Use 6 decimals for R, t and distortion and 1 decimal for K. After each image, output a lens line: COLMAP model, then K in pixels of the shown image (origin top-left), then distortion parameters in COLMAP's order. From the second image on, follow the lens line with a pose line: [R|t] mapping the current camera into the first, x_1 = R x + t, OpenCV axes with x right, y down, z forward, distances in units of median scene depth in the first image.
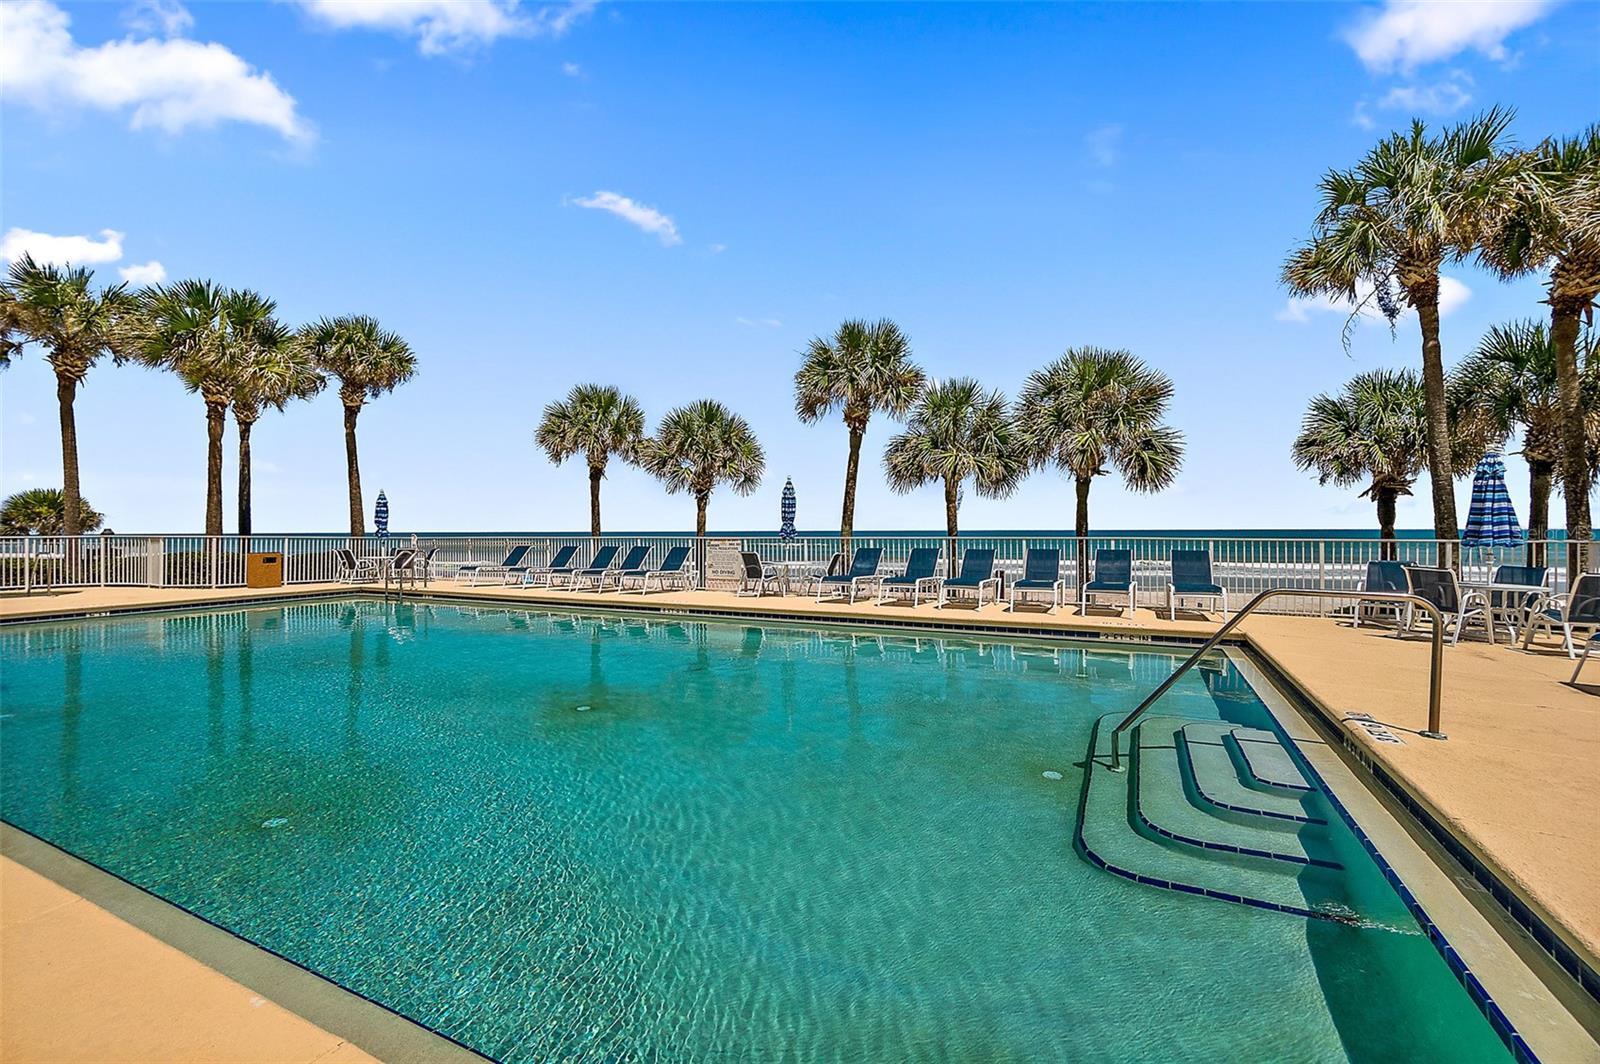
lens RADIAL K [[680.0, 0, 800.0], [0, 680.0, 532.0], [0, 0, 1]] dist [-0.001113, -0.000144]
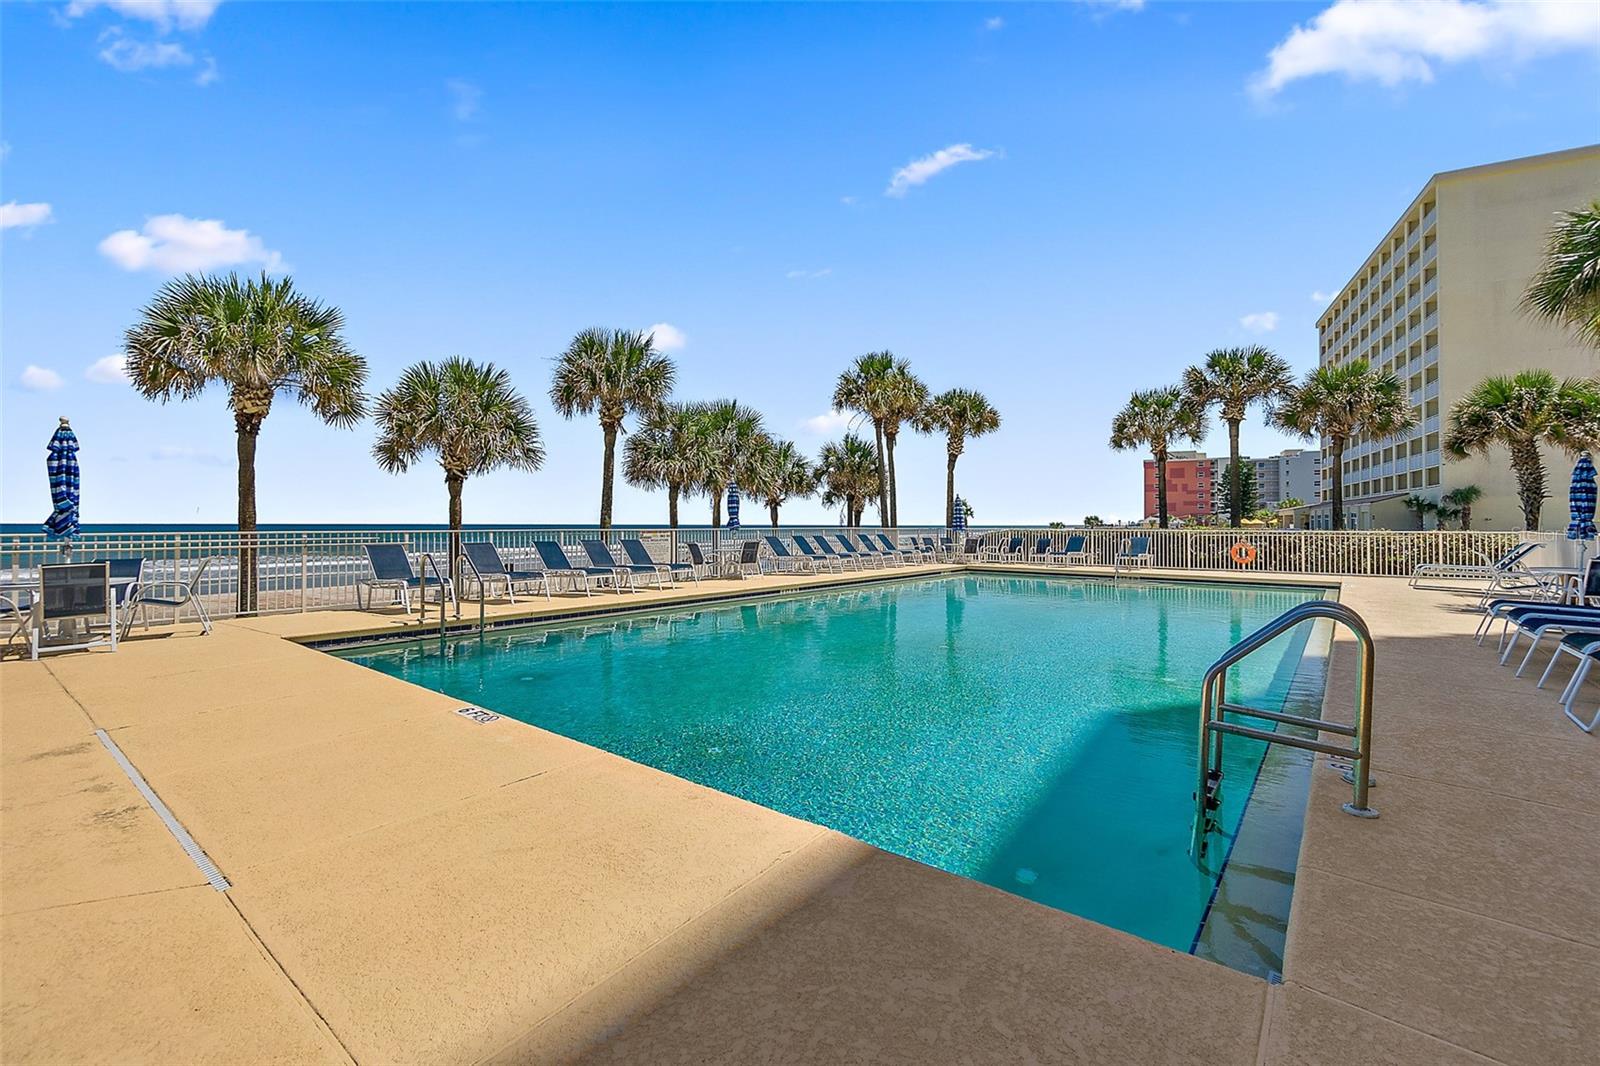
lens RADIAL K [[680.0, 0, 800.0], [0, 680.0, 533.0], [0, 0, 1]] dist [-0.001113, -0.000144]
pose [[0.216483, -0.005573, 0.976271, -0.894586], [-0.002278, 0.999978, 0.006214, 0.005614], [-0.976284, -0.003569, 0.216465, 0.458174]]
